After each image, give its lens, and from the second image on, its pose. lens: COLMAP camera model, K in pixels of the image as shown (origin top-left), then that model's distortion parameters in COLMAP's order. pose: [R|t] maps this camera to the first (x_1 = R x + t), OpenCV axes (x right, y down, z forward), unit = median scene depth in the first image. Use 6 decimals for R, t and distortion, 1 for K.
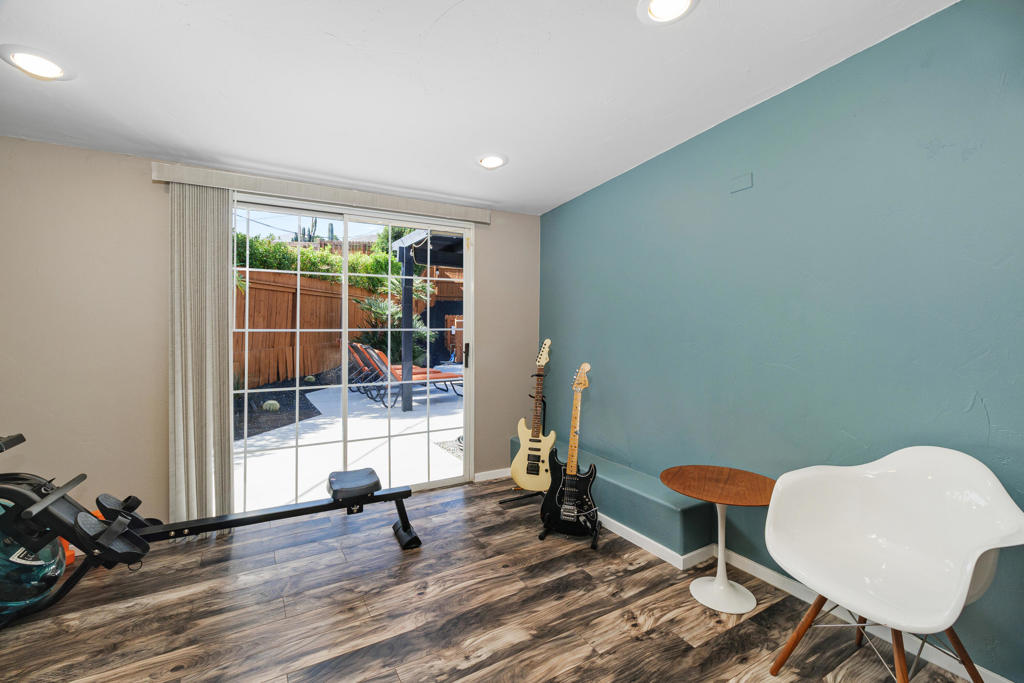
lens RADIAL K [[453.9, 0, 508.7], [0, 453.9, 330.2], [0, 0, 1]] dist [-0.000615, -0.000207]
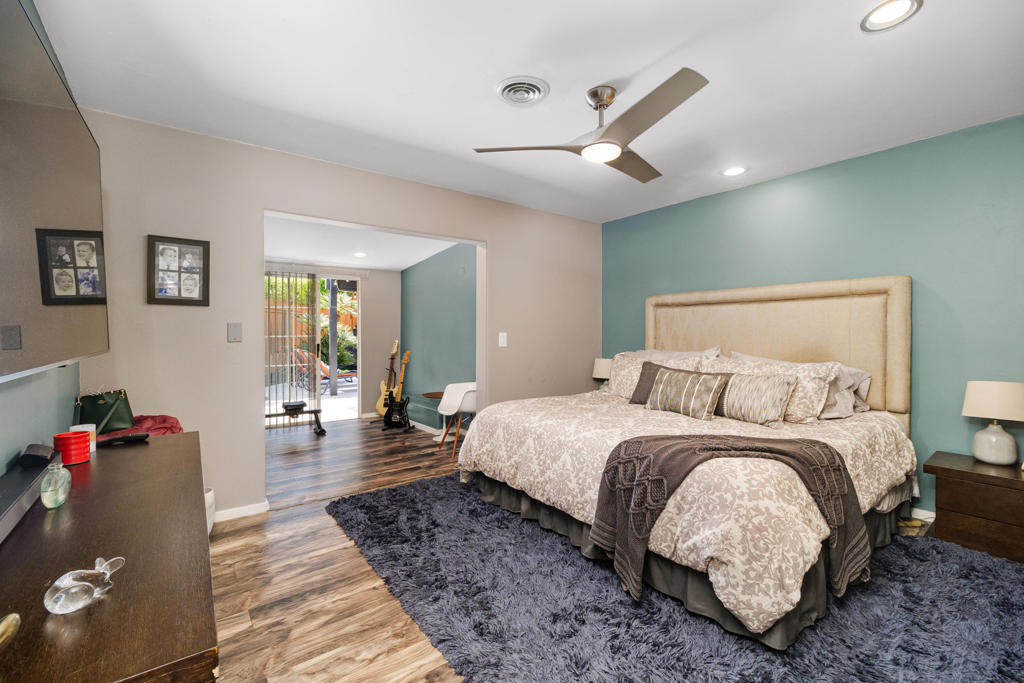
lens RADIAL K [[451.2, 0, 512.0], [0, 451.2, 341.5], [0, 0, 1]] dist [-0.000511, -0.000027]
pose [[0.992145, -0.000512, 0.125095, 0.375606], [0.000490, 1.000000, 0.000205, 0.027568], [-0.125095, -0.000142, 0.992145, -1.116495]]
